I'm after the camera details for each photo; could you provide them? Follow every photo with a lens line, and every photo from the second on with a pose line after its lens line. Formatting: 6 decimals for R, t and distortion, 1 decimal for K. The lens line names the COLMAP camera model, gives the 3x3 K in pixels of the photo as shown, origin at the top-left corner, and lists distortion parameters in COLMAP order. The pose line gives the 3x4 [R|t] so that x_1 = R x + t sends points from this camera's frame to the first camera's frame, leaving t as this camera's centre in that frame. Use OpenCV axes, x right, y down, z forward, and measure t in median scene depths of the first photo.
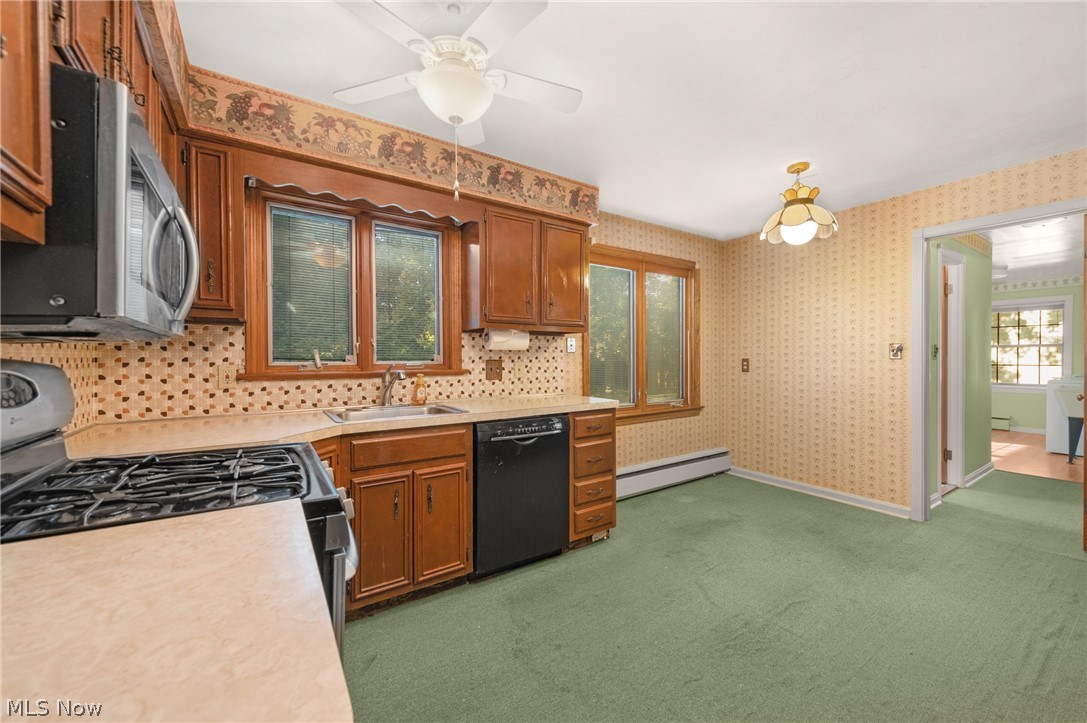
lens RADIAL K [[428.4, 0, 551.2], [0, 428.4, 360.3], [0, 0, 1]] dist [-0.000197, -0.000130]
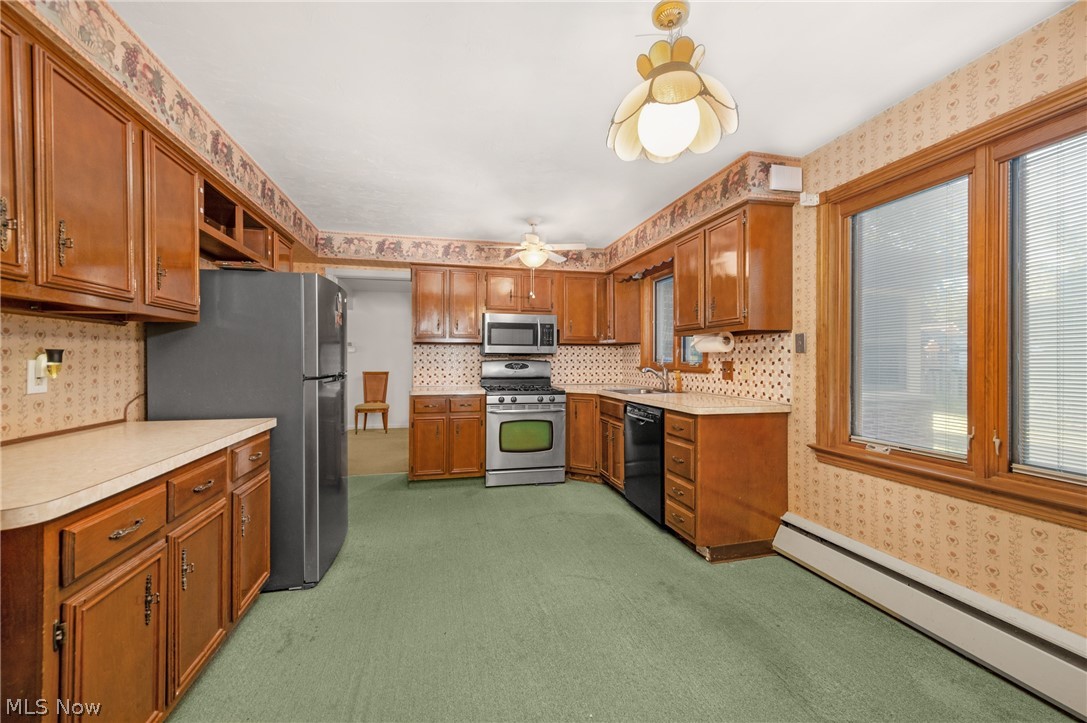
lens RADIAL K [[428.4, 0, 547.0], [0, 428.4, 361.3], [0, 0, 1]] dist [-0.000197, -0.000130]
pose [[-0.348712, -0.001066, -0.937229, 1.038176], [-0.014483, 0.999886, 0.004251, 0.001033], [0.937118, 0.015056, -0.348687, 0.949452]]
